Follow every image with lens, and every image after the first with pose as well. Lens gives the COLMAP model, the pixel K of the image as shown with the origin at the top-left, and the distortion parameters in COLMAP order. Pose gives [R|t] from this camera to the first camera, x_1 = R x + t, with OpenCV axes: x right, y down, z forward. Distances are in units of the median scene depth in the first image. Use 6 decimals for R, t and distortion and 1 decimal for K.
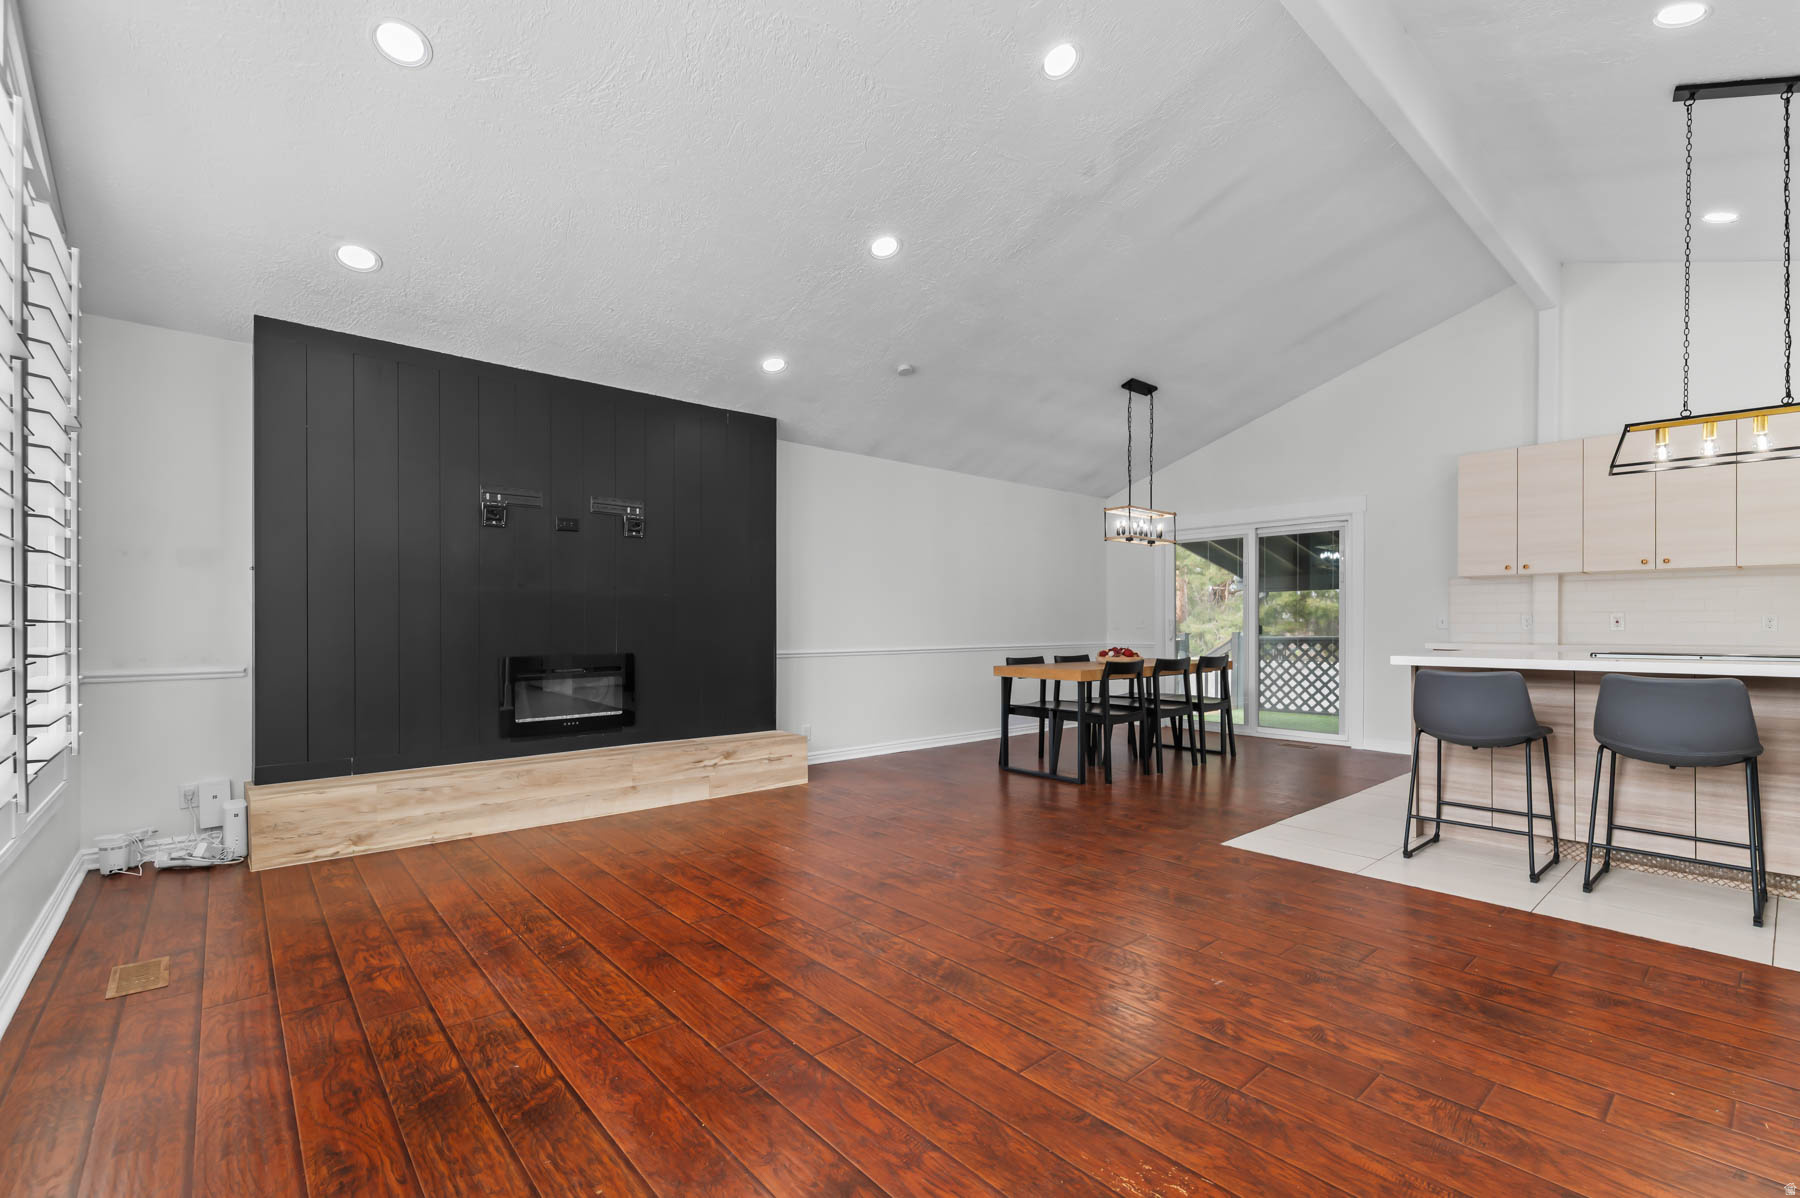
lens RADIAL K [[779.5, 0, 923.6], [0, 779.5, 623.0], [0, 0, 1]] dist [-0.000774, -0.000193]
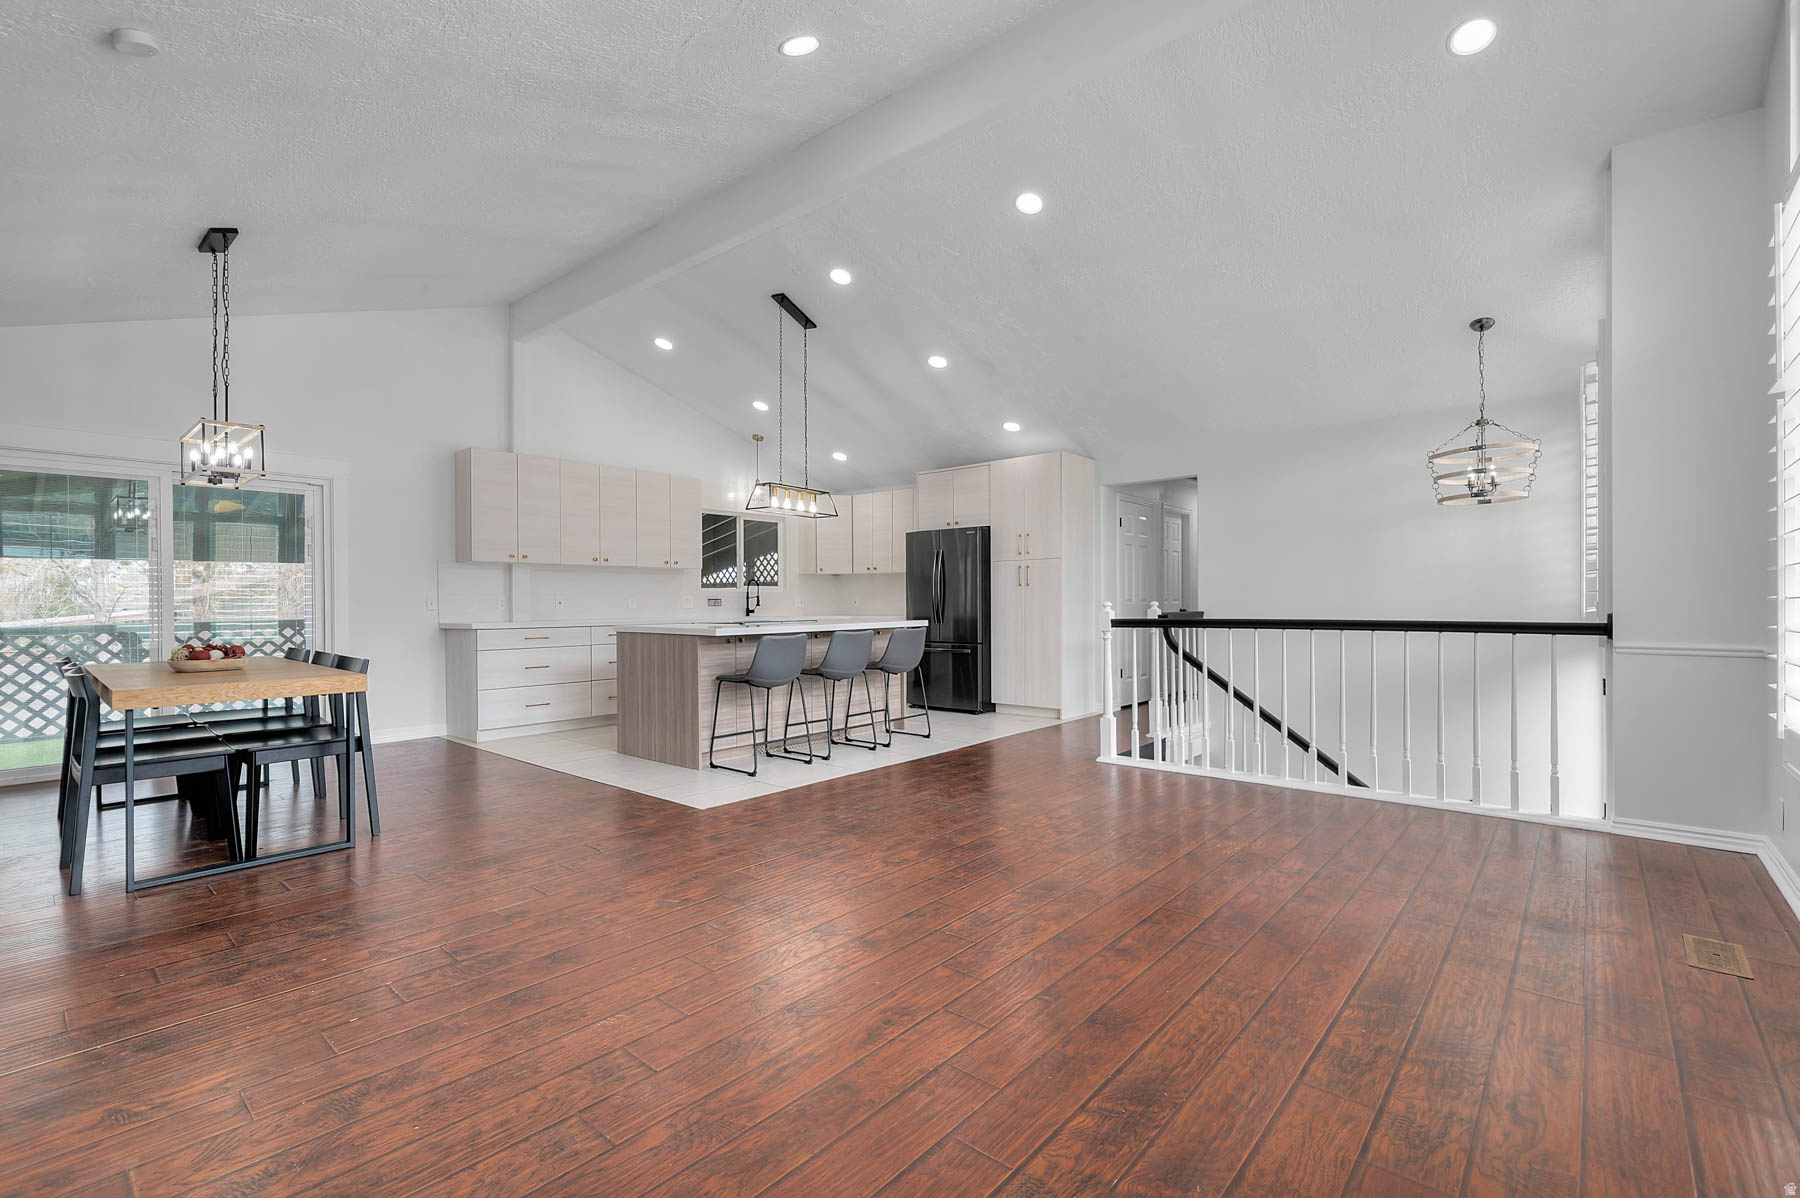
lens RADIAL K [[801.1, 0, 900.0], [0, 801.1, 599.0], [0, 0, 1]] dist [0.000860, -0.000016]
pose [[-0.118357, 0.005597, 0.992955, -0.475986], [0.003616, 0.999980, -0.005205, 0.000777], [-0.992965, 0.002975, -0.118375, 0.548231]]
